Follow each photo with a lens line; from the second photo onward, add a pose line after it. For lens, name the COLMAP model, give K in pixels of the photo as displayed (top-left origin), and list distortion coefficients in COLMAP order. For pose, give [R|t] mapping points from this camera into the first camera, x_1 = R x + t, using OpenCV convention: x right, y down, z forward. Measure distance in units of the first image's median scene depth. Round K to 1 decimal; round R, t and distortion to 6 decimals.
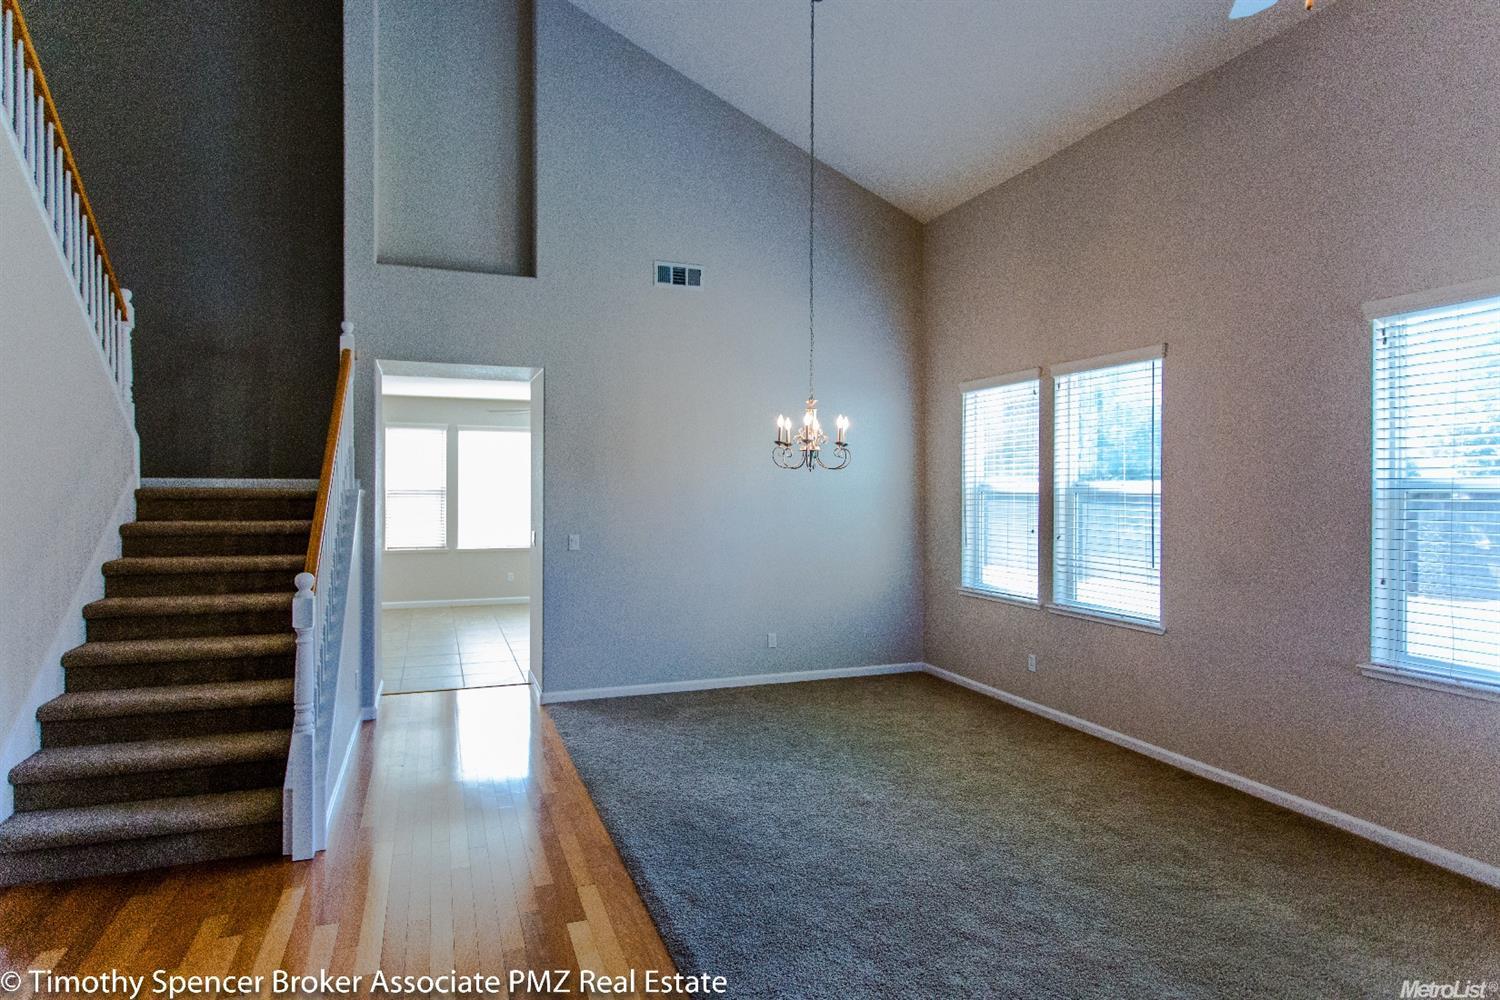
lens RADIAL K [[861.2, 0, 747.9], [0, 861.2, 494.6], [0, 0, 1]] dist [0.000005, 0.000149]
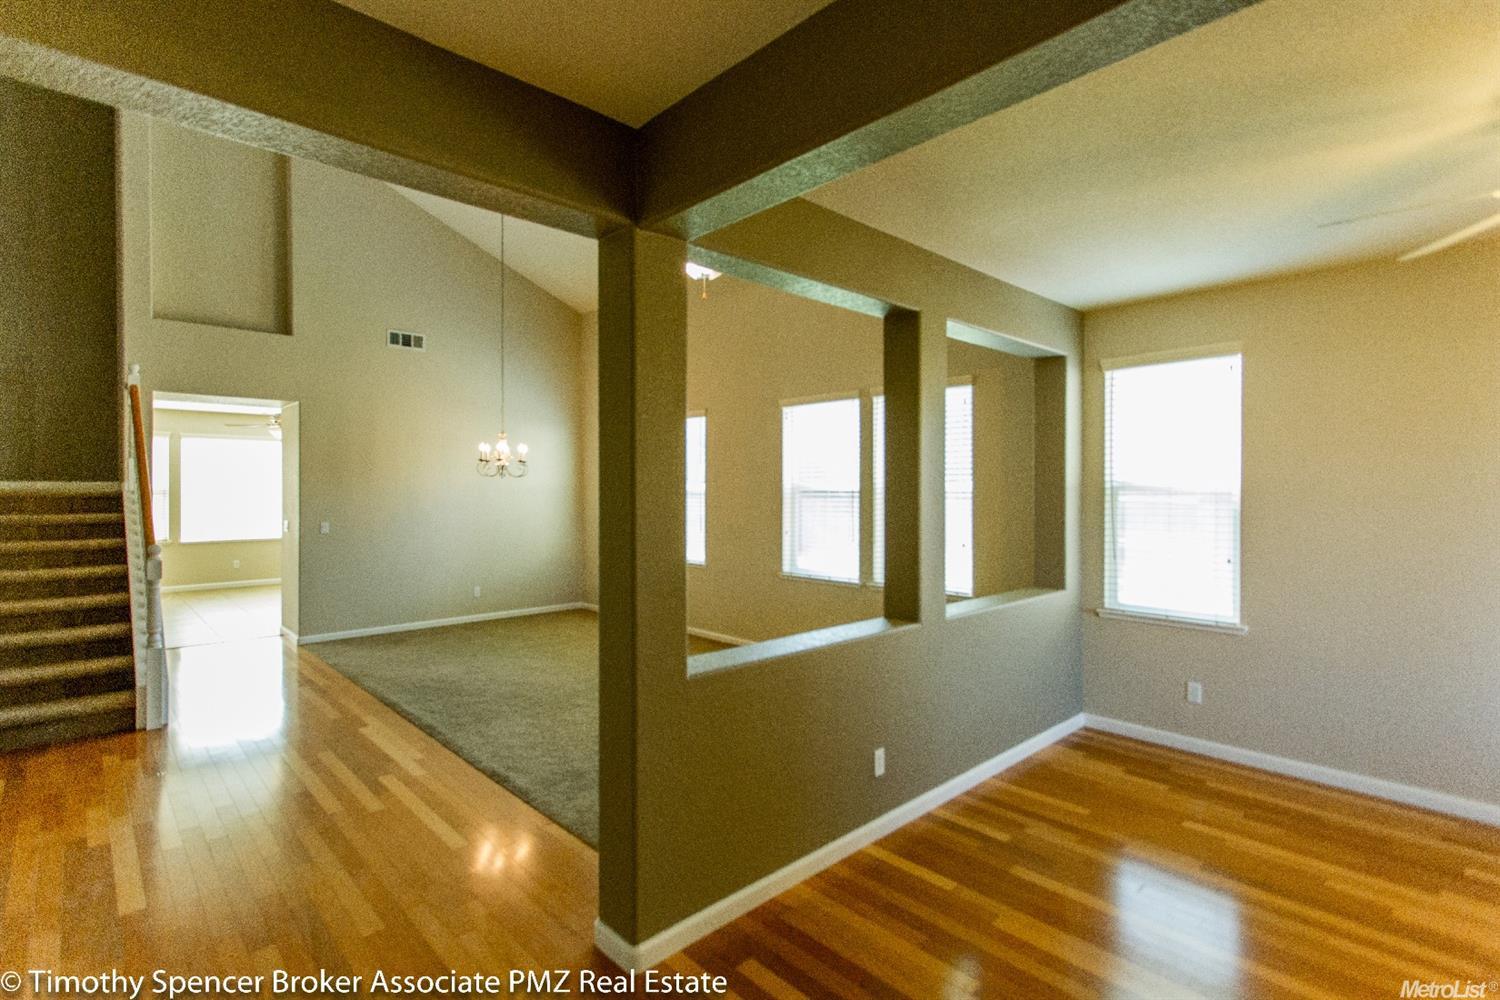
lens RADIAL K [[727.9, 0, 744.1], [0, 727.9, 490.2], [0, 0, 1]] dist [0.008924, -0.000728]
pose [[0.927845, -0.003267, 0.372951, -0.015329], [0.004485, 0.999987, -0.002399, 0.000949], [-0.372938, 0.003899, 0.927848, -0.420230]]
